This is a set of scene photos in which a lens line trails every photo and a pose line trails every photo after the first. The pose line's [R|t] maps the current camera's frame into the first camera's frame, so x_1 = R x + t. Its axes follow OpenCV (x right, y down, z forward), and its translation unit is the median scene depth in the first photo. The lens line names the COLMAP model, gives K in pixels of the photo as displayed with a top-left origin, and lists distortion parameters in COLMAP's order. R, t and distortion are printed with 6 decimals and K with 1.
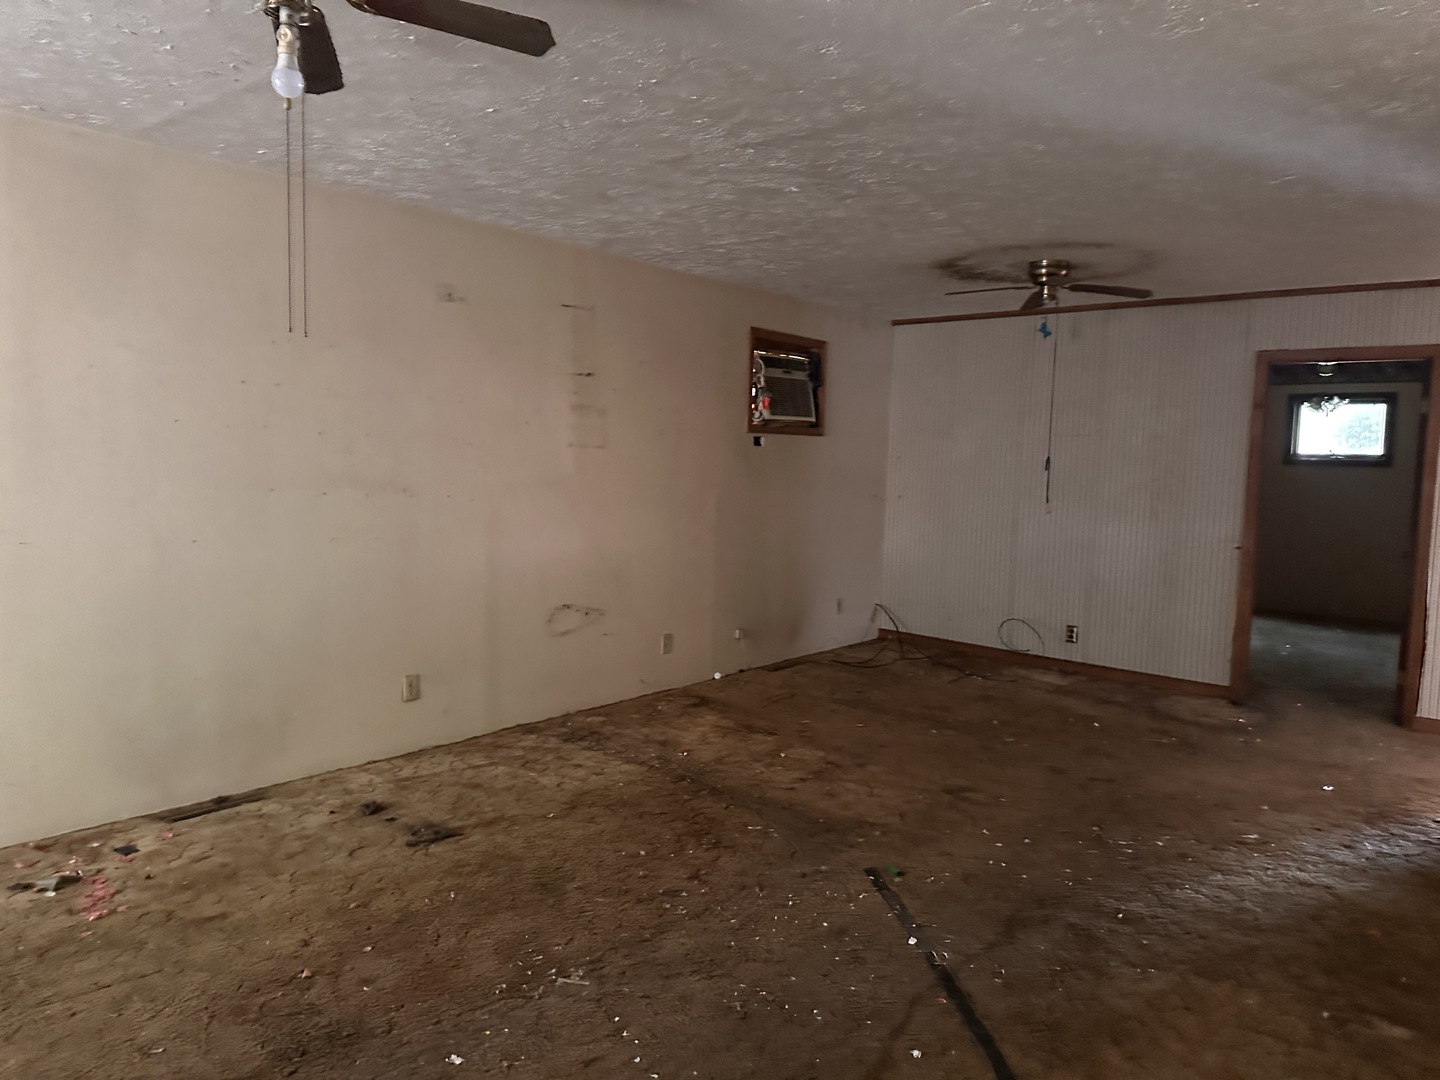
lens RADIAL K [[1003.0, 0, 724.1], [0, 1003.0, 543.0], [0, 0, 1]] dist [0.075103, -0.084482]
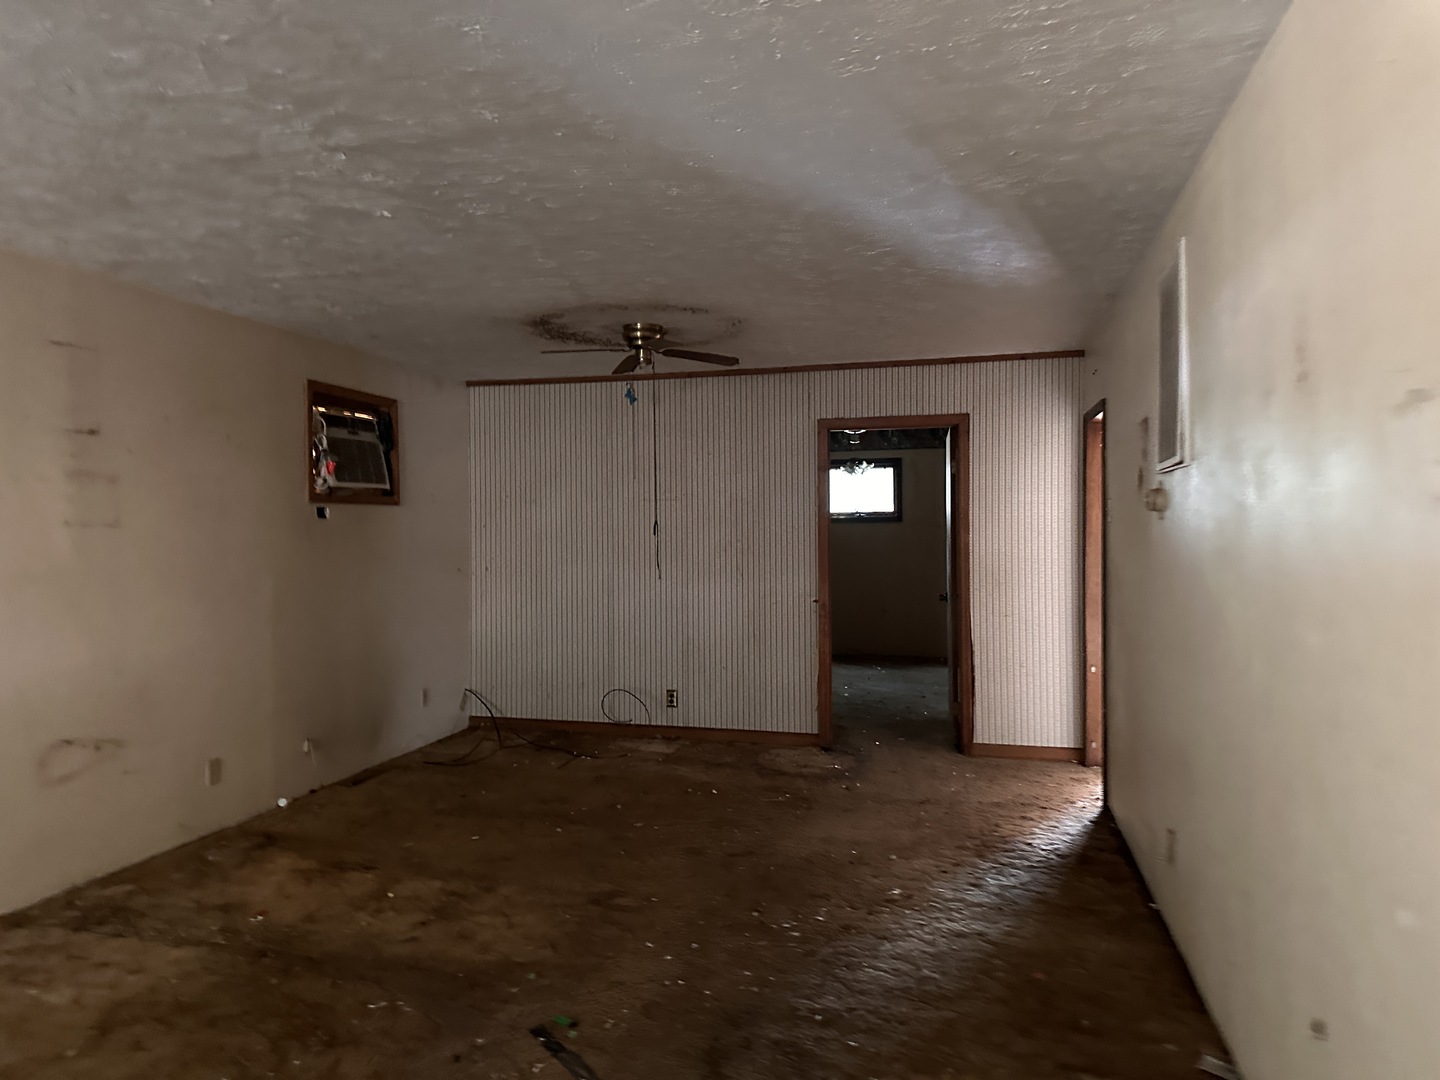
lens RADIAL K [[1009.2, 0, 715.7], [0, 1009.2, 528.8], [0, 0, 1]] dist [0.092986, -0.113169]
pose [[0.904551, -0.035062, 0.424921, -0.056353], [0.070123, 0.995276, -0.067152, -0.011624], [-0.420559, 0.090539, 0.902736, 0.139997]]
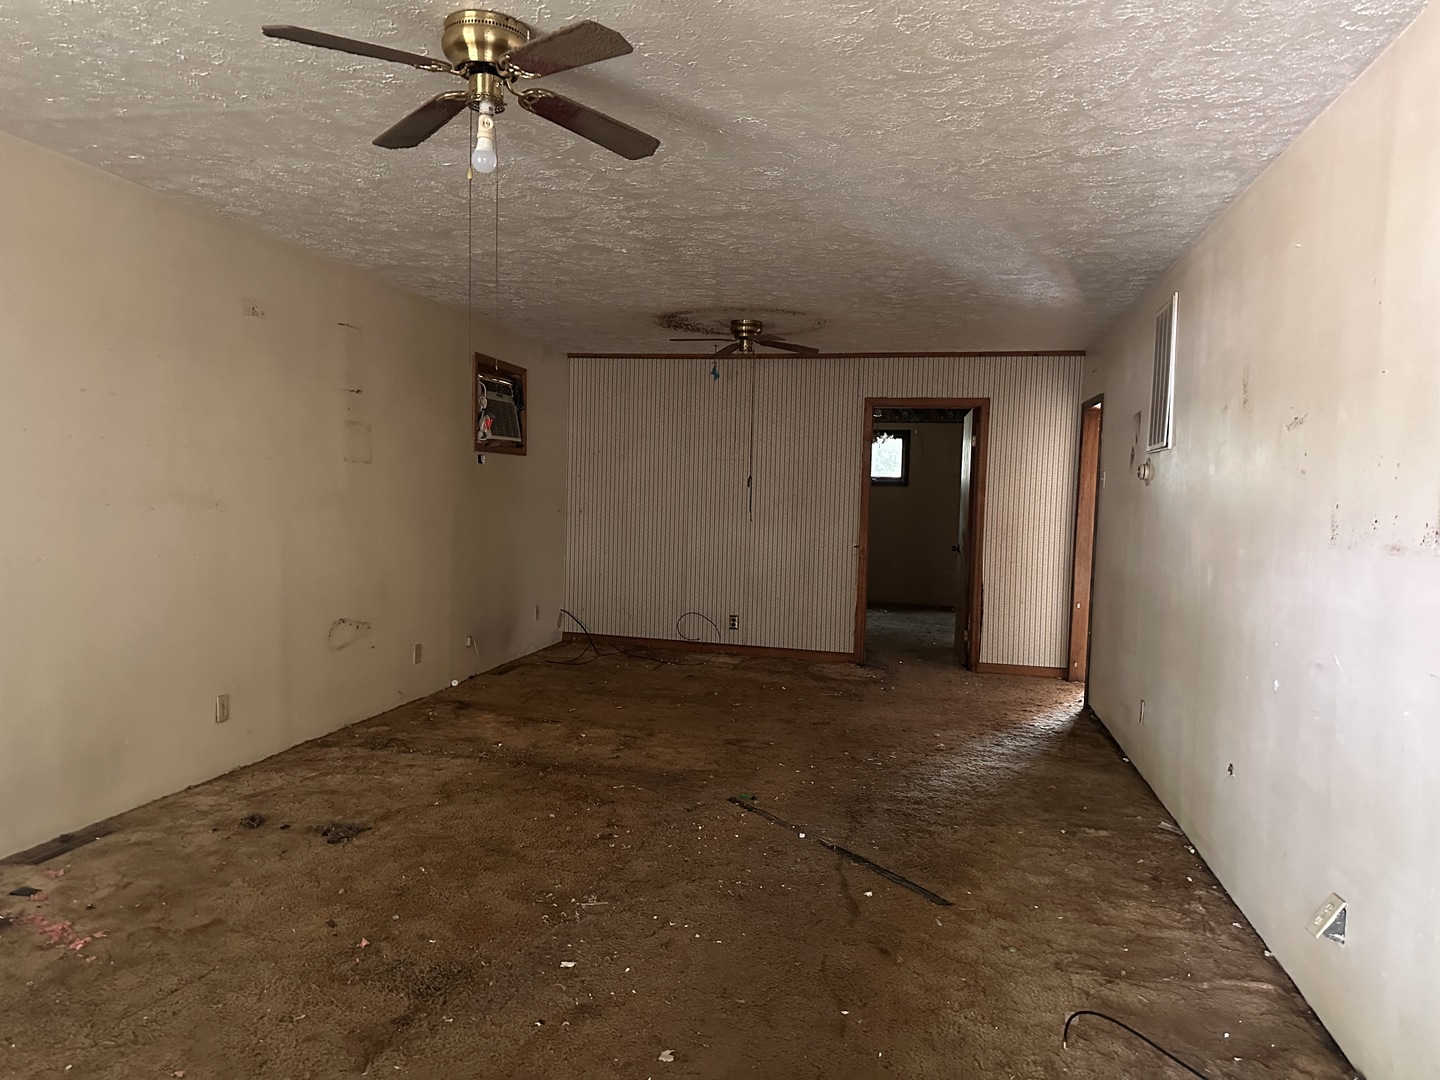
lens RADIAL K [[997.1, 0, 720.0], [0, 997.1, 540.0], [0, 0, 1]] dist [0.149376, -0.237873]
pose [[0.889847, -0.024364, 0.455608, -0.386107], [0.035597, 0.999237, -0.016088, 0.017375], [-0.454868, 0.030534, 0.890035, -0.105863]]
